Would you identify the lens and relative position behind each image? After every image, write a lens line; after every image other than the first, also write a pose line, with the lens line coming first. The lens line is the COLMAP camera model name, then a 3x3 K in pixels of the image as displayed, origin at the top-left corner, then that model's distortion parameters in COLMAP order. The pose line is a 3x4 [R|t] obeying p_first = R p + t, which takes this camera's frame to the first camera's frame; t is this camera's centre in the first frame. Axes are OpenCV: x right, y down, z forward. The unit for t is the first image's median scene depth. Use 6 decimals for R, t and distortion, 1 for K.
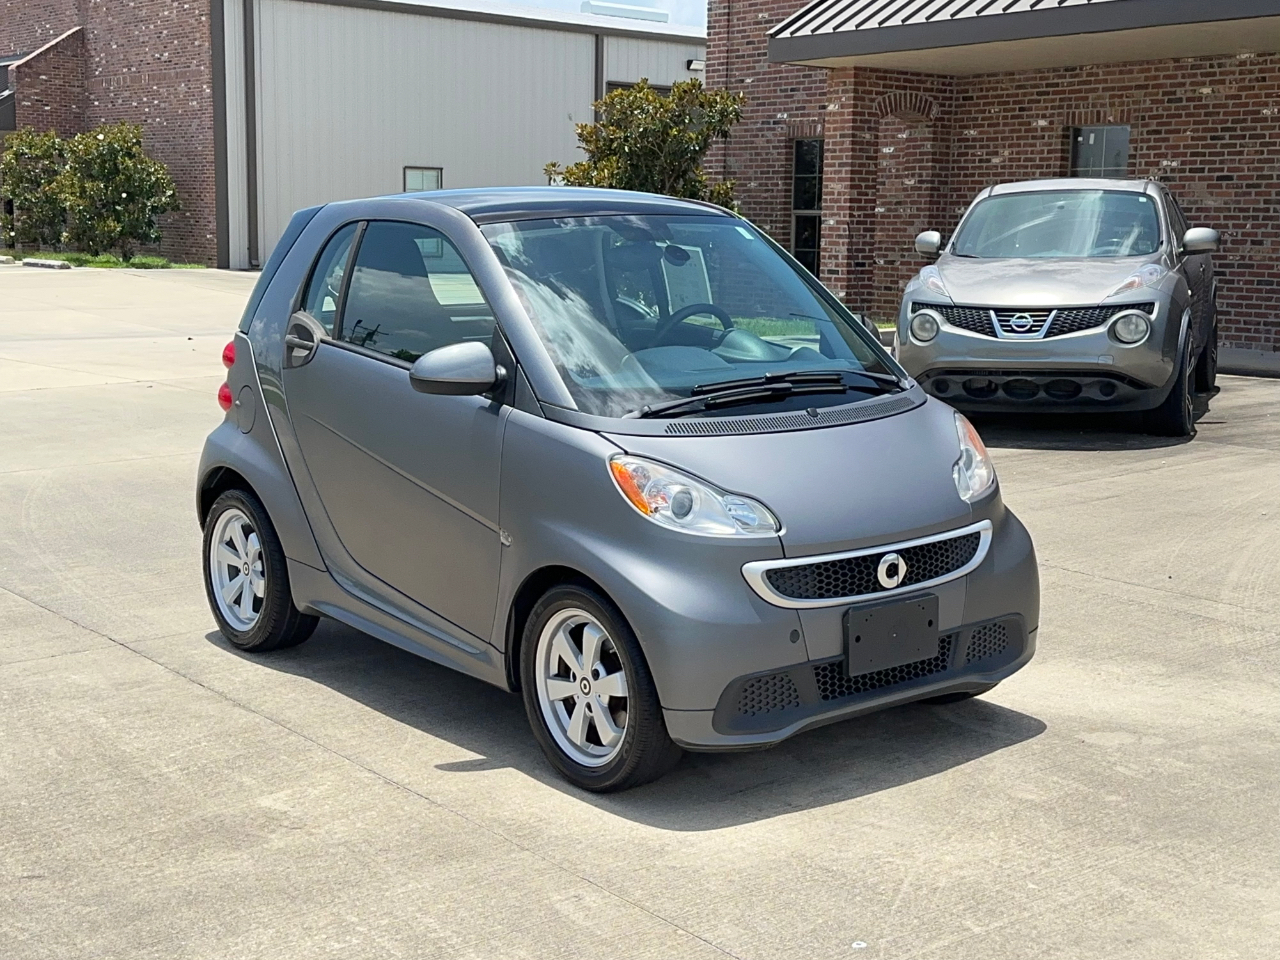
lens RADIAL K [[1776.8, 0, 646.5], [0, 1776.8, 477.8], [0, 0, 1]] dist [0.213367, -0.480717]
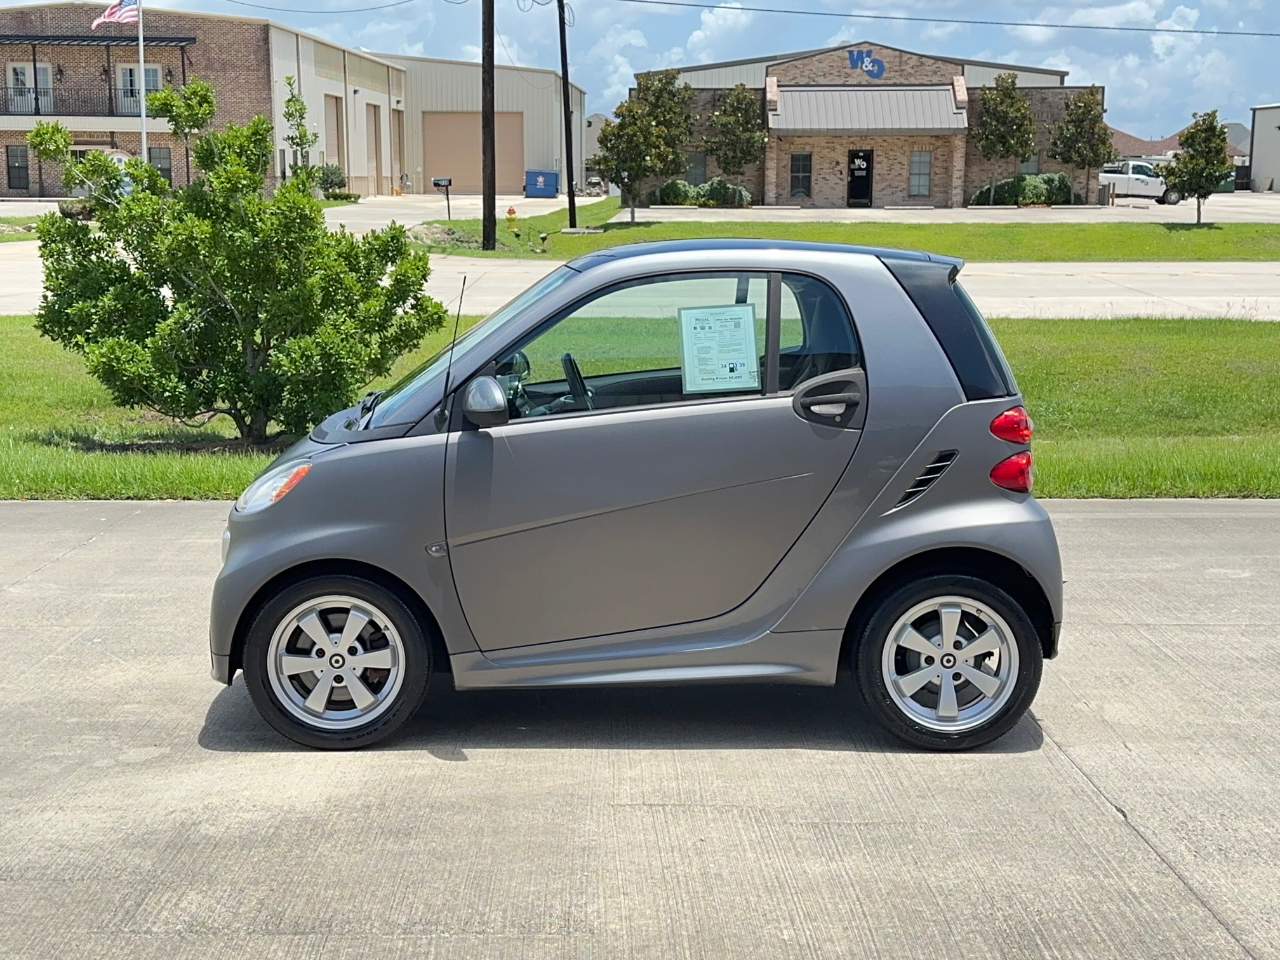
lens RADIAL K [[1756.6, 0, 637.5], [0, 1756.6, 482.0], [0, 0, 1]] dist [0.214054, -0.497342]
pose [[-0.598906, 0.114348, -0.792614, 0.272199], [-0.129885, 0.962778, 0.237040, -0.090507], [0.790216, 0.244914, -0.561761, 0.540510]]
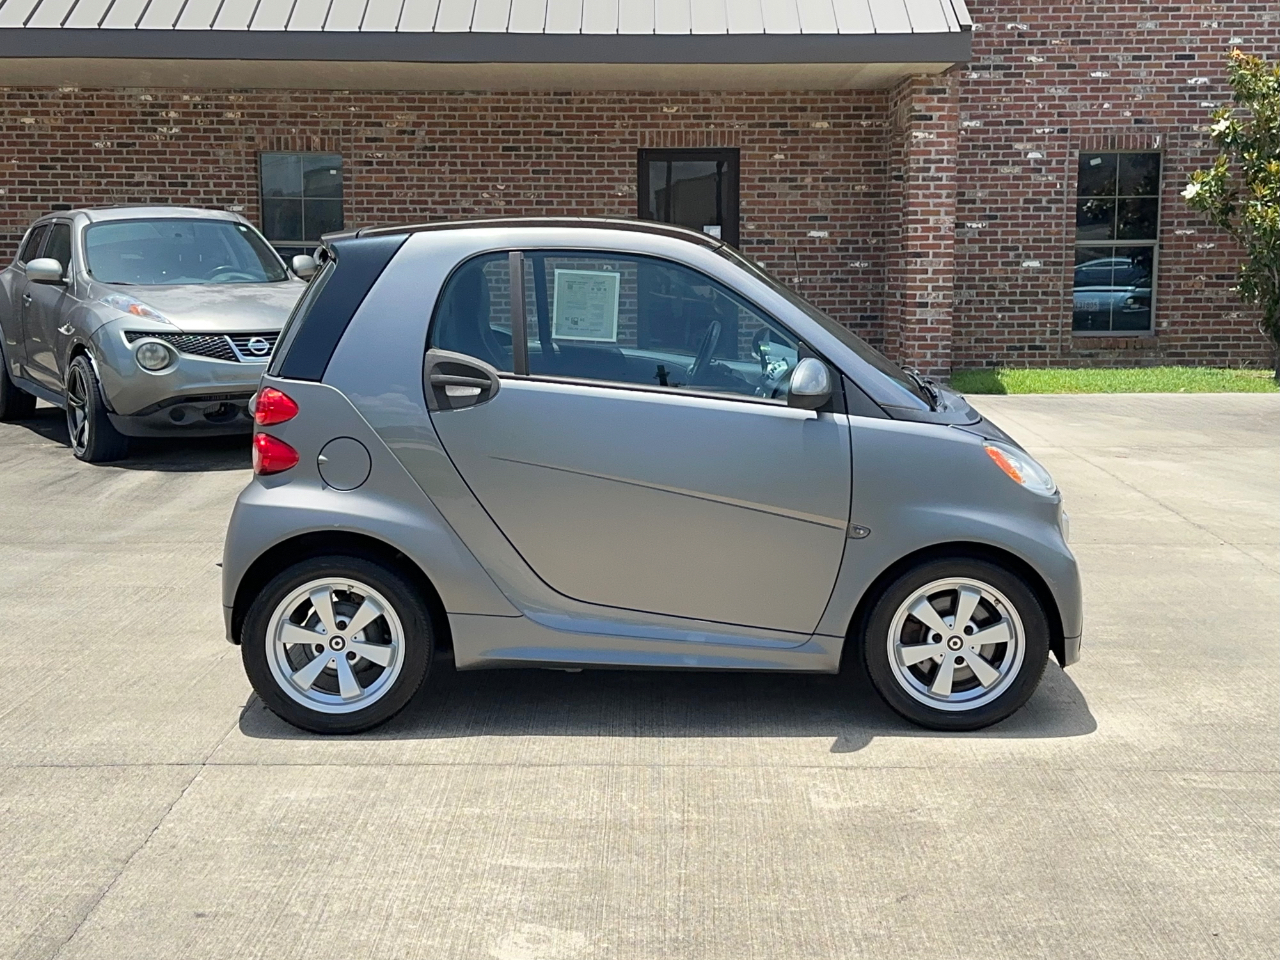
lens RADIAL K [[1773.3, 0, 640.0], [0, 1773.3, 480.0], [0, 0, 1]] dist [0.210779, -0.481859]
pose [[0.618446, -0.111495, 0.777877, -0.292047], [0.122253, 0.991482, 0.044915, -0.018349], [-0.776259, 0.067320, 0.626809, 0.116203]]
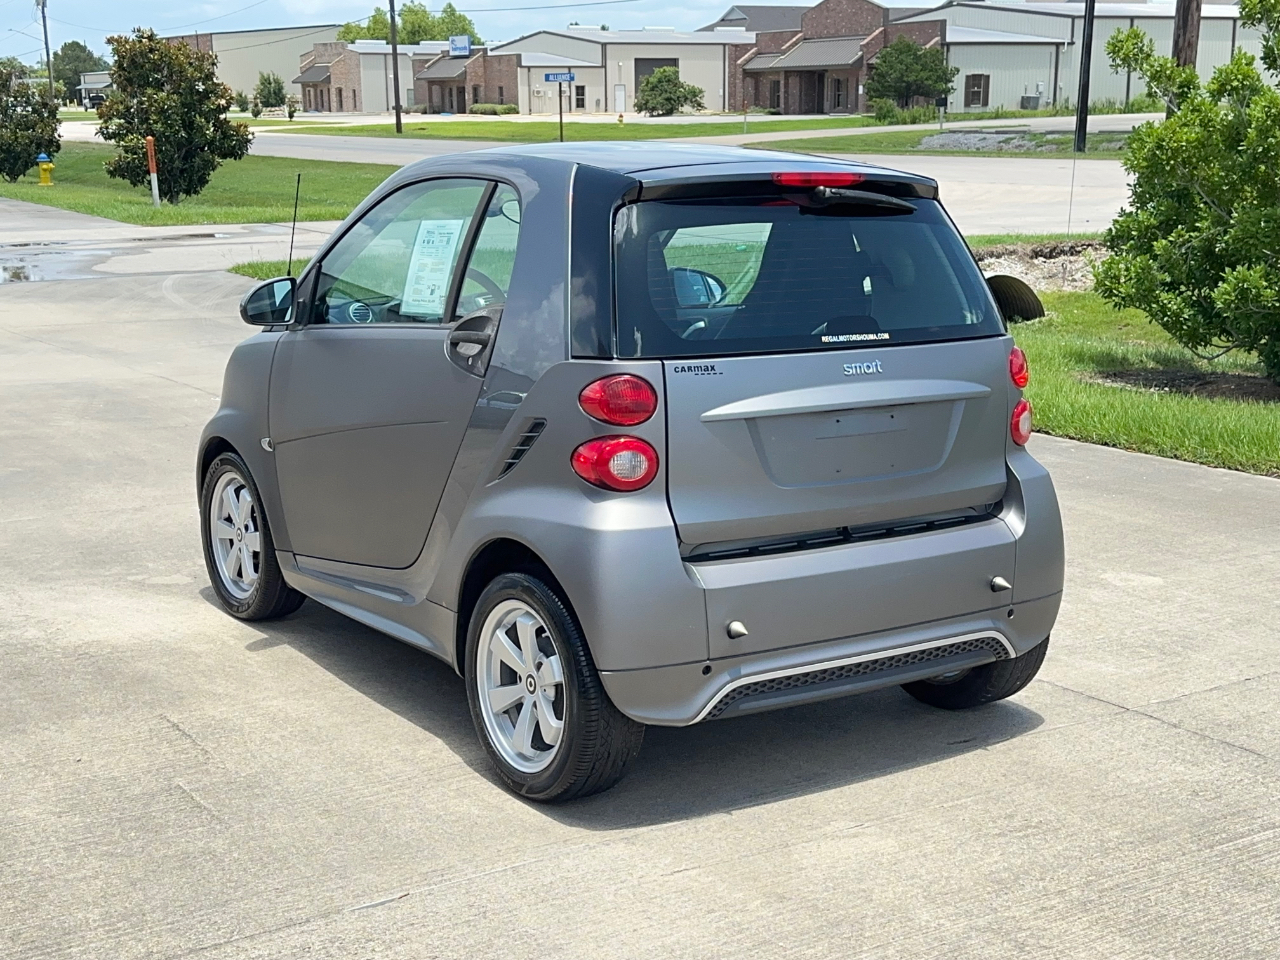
lens RADIAL K [[1744.6, 0, 622.2], [0, 1744.6, 485.4], [0, 0, 1]] dist [0.205121, -0.416265]
pose [[-0.997844, -0.023398, 0.061320, -0.039629], [-0.000356, 0.936209, 0.351444, -0.105025], [-0.065631, 0.350664, -0.934199, 0.635574]]
